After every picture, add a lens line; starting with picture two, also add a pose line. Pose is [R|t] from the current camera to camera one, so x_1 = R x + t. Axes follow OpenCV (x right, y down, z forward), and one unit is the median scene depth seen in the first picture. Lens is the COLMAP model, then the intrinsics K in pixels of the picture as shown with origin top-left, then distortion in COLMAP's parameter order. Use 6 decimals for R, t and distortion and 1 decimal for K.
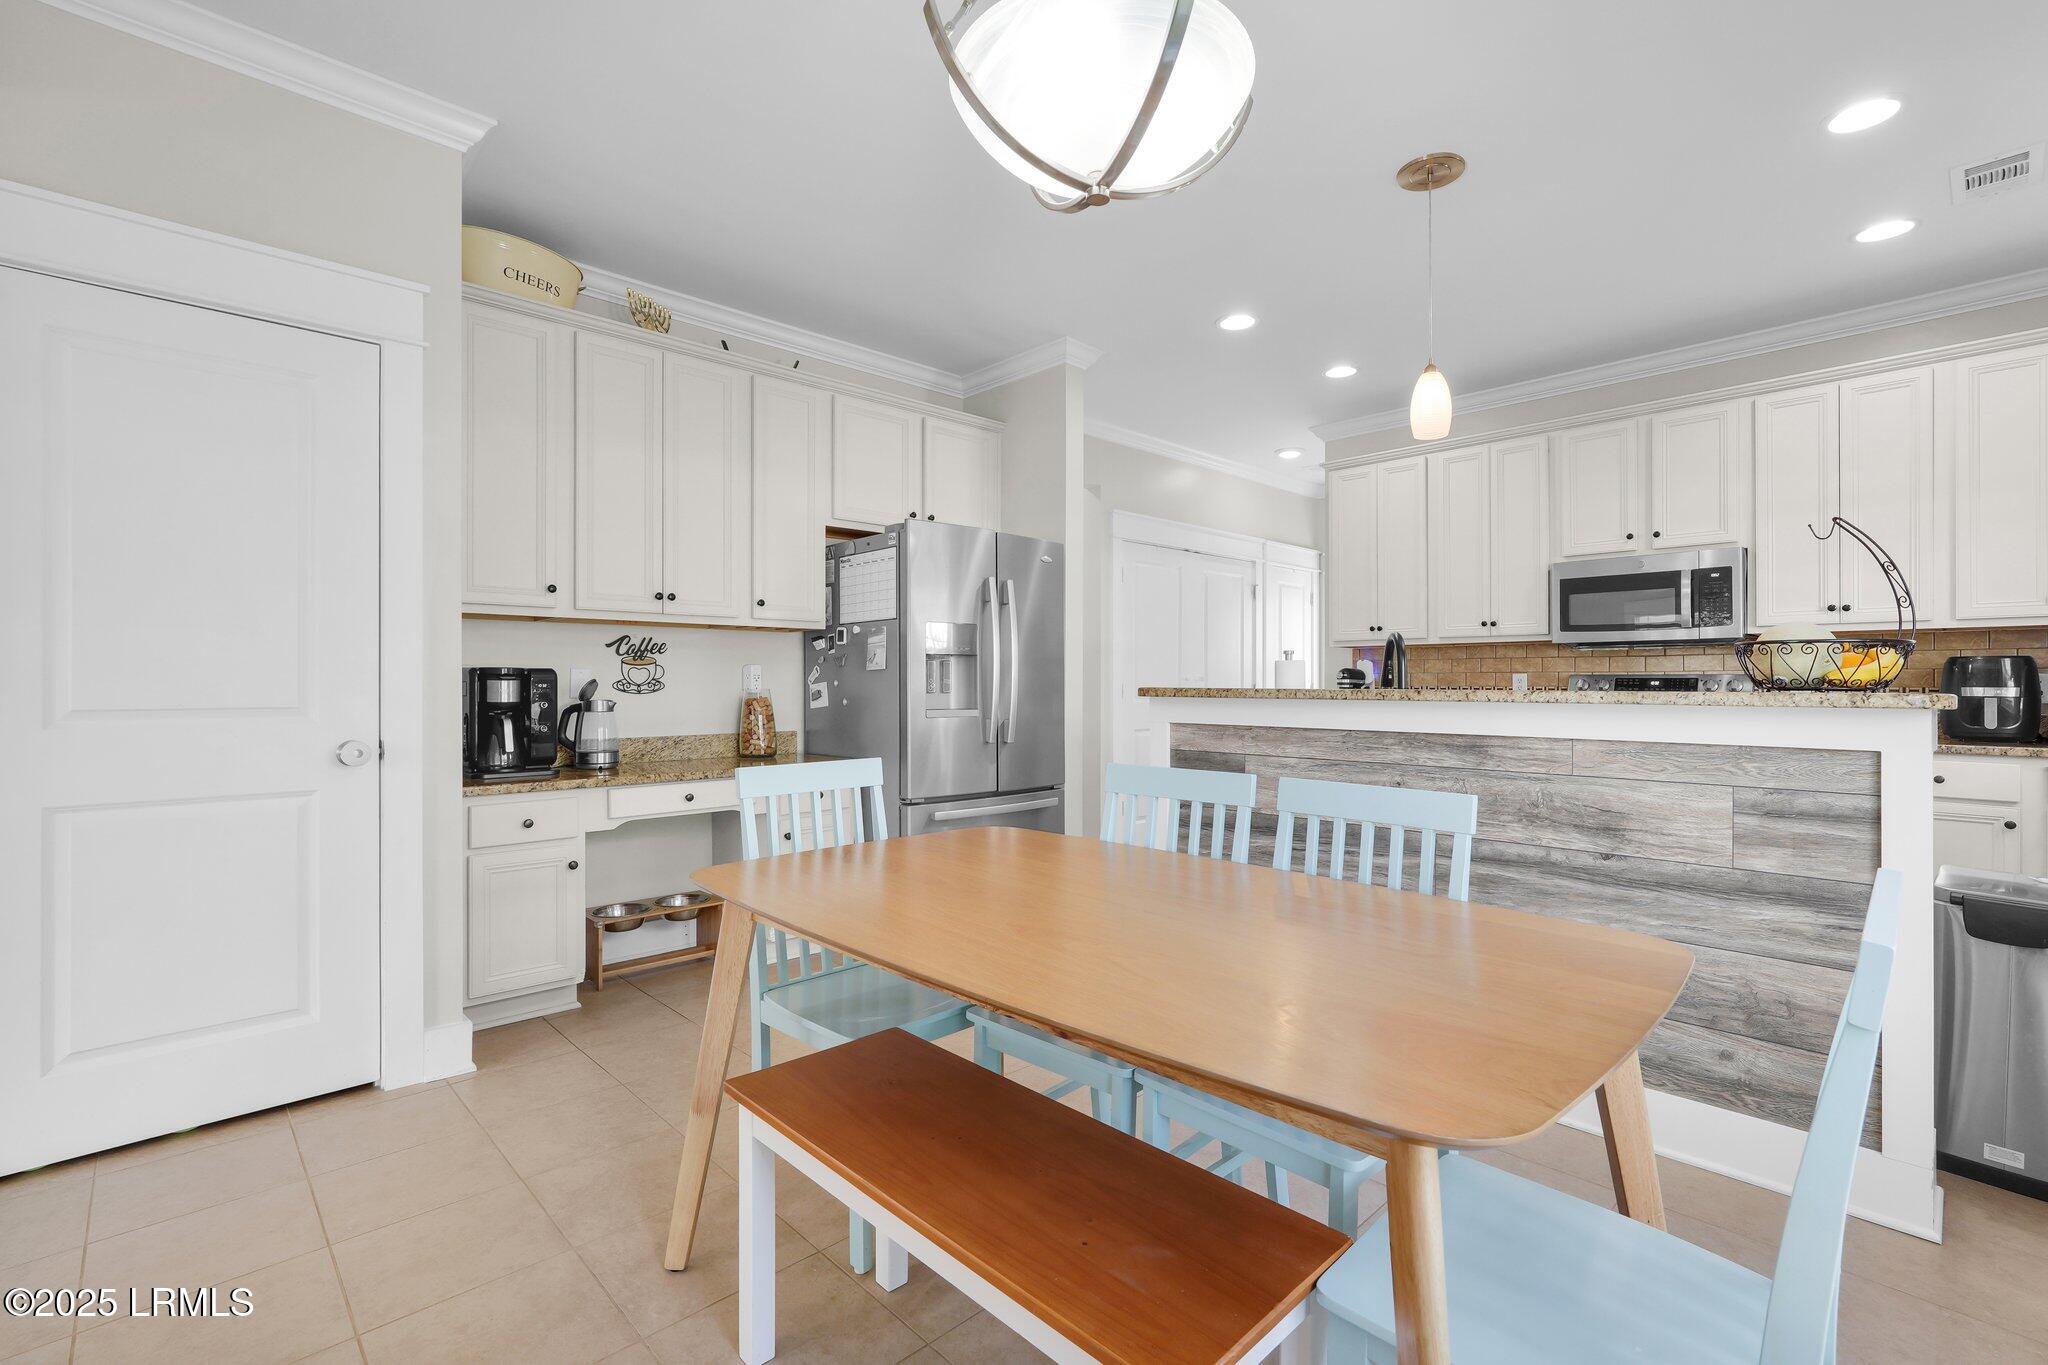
lens RADIAL K [[918.6, 0, 1022.8], [0, 918.6, 685.1], [0, 0, 1]] dist [-0.001505, 0.000178]
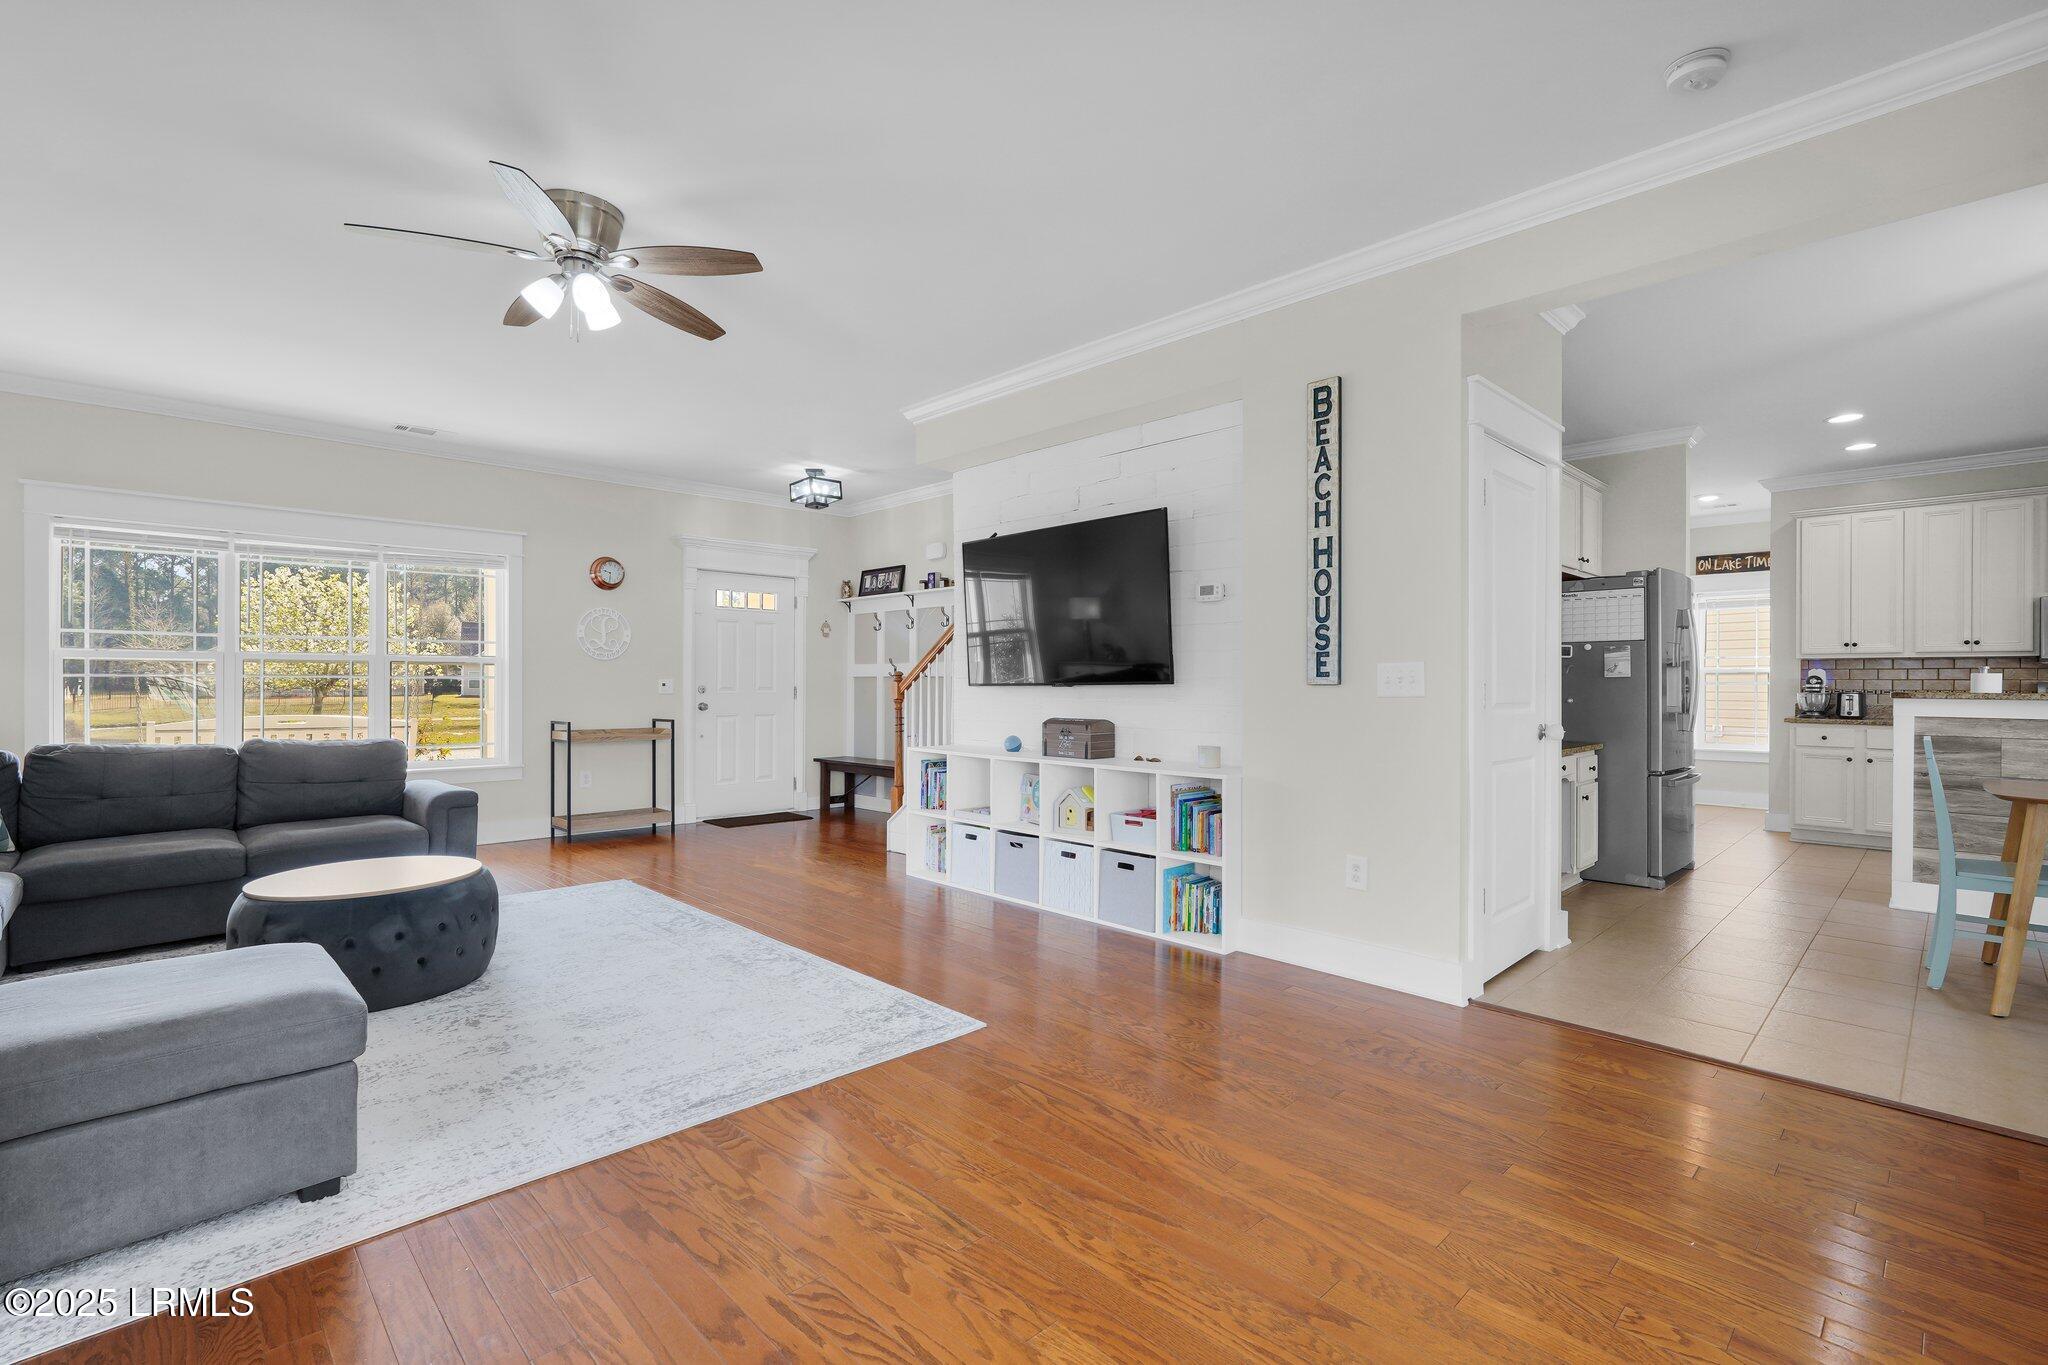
lens RADIAL K [[918.6, 0, 1022.8], [0, 918.6, 685.1], [0, 0, 1]] dist [-0.001505, 0.000178]
pose [[0.999735, 0.003650, 0.022725, -1.019614], [-0.003731, 0.999987, 0.003532, -0.006303], [-0.022712, -0.003616, 0.999736, -0.324451]]
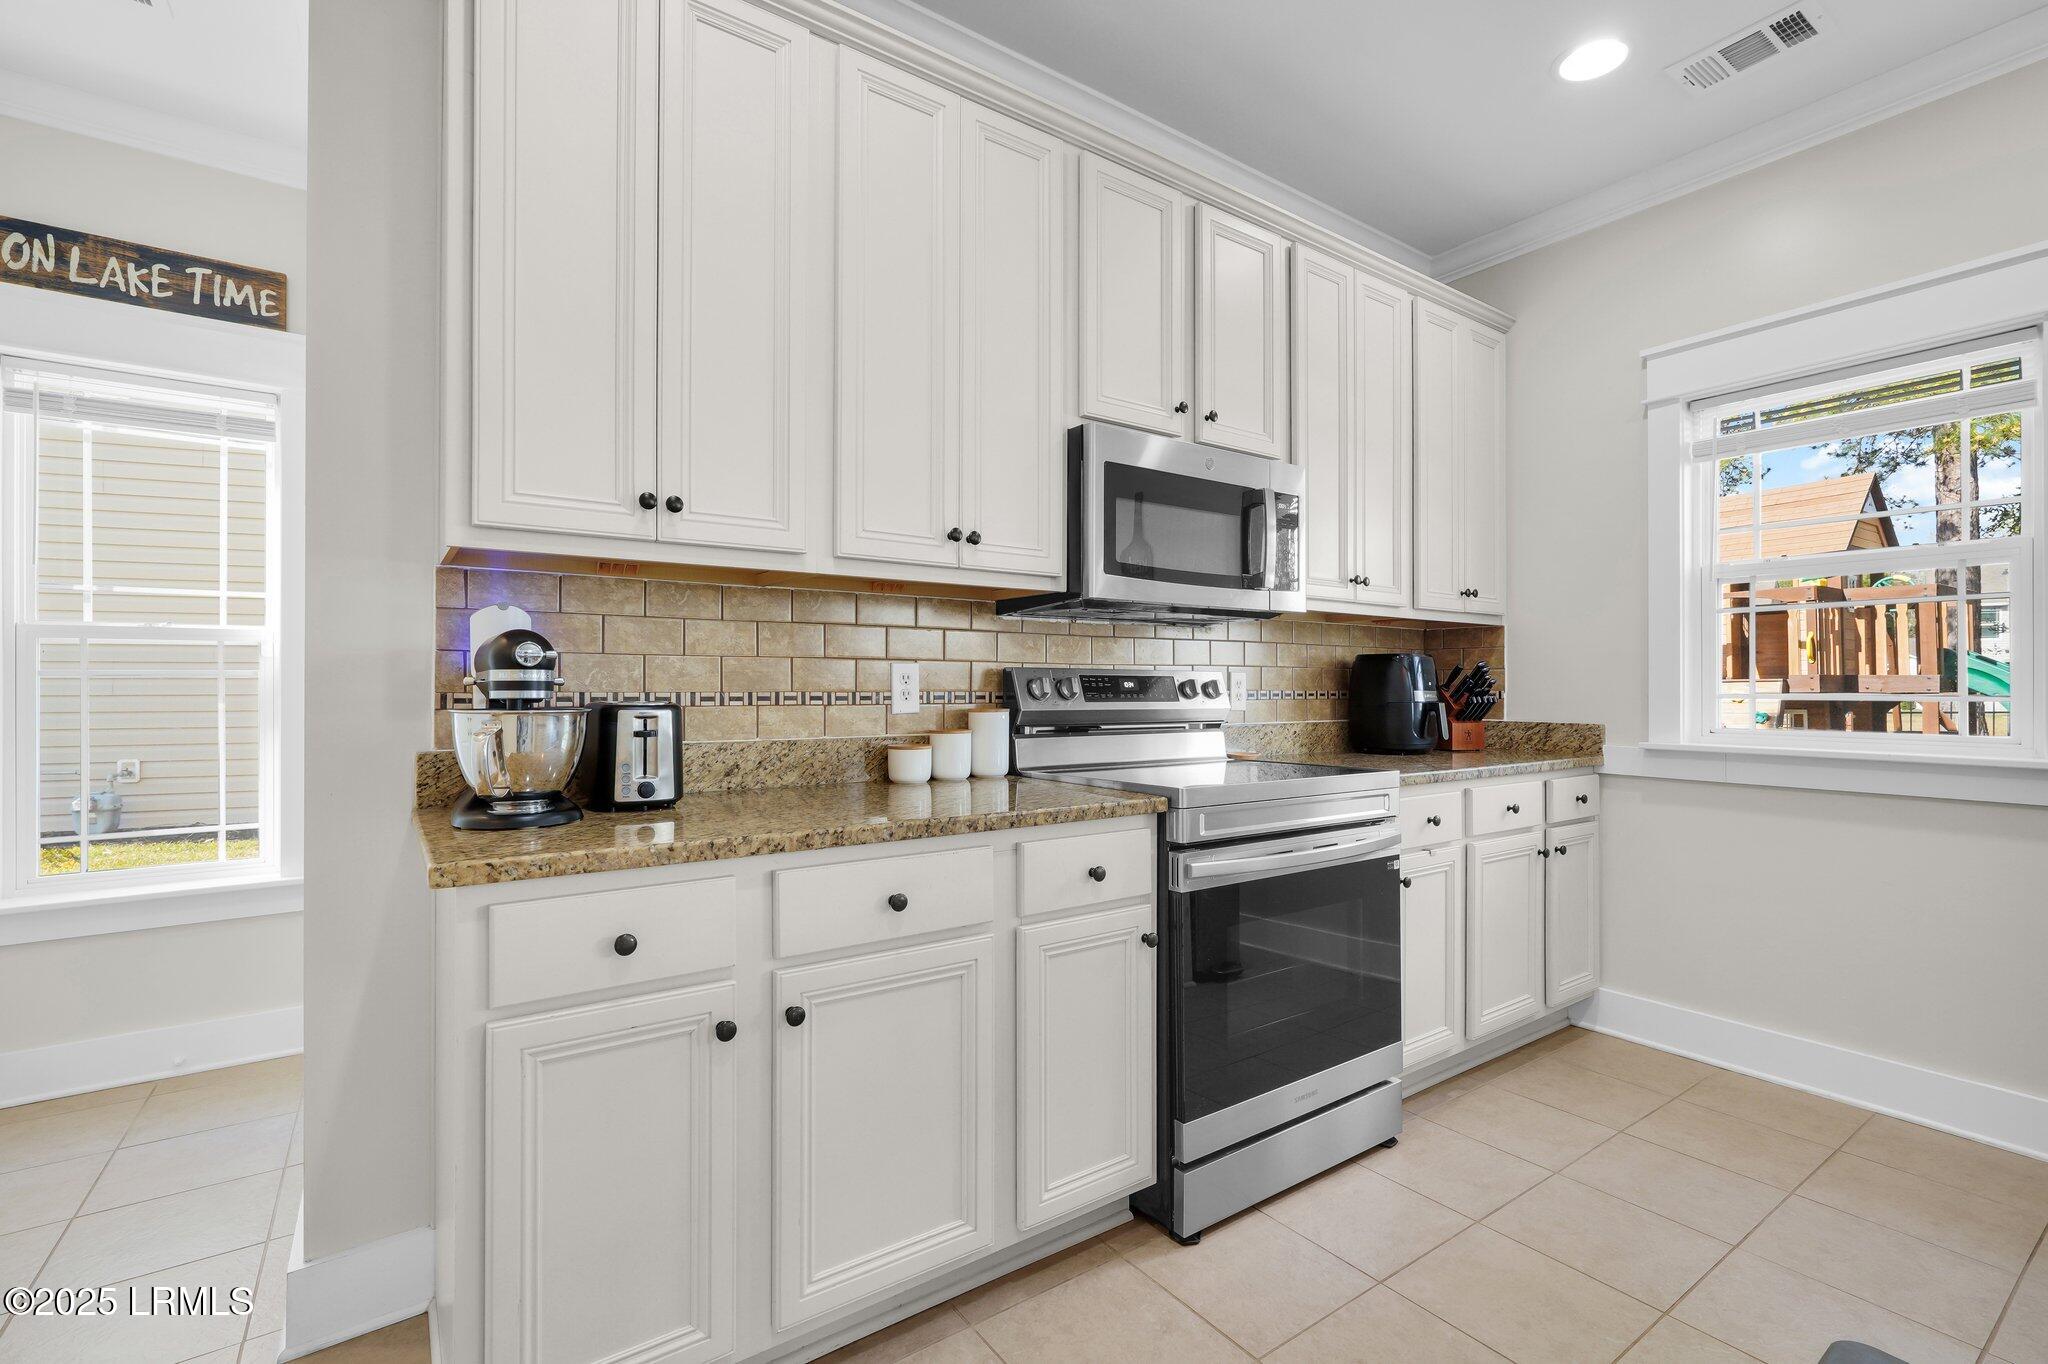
lens RADIAL K [[918.6, 0, 1022.8], [0, 918.6, 684.6], [0, 0, 1]] dist [-0.001505, 0.000178]
pose [[0.140556, 0.004960, 0.990060, 0.126299], [0.002366, 0.999983, -0.005346, 0.000902], [-0.990070, 0.003094, 0.140542, 1.066182]]
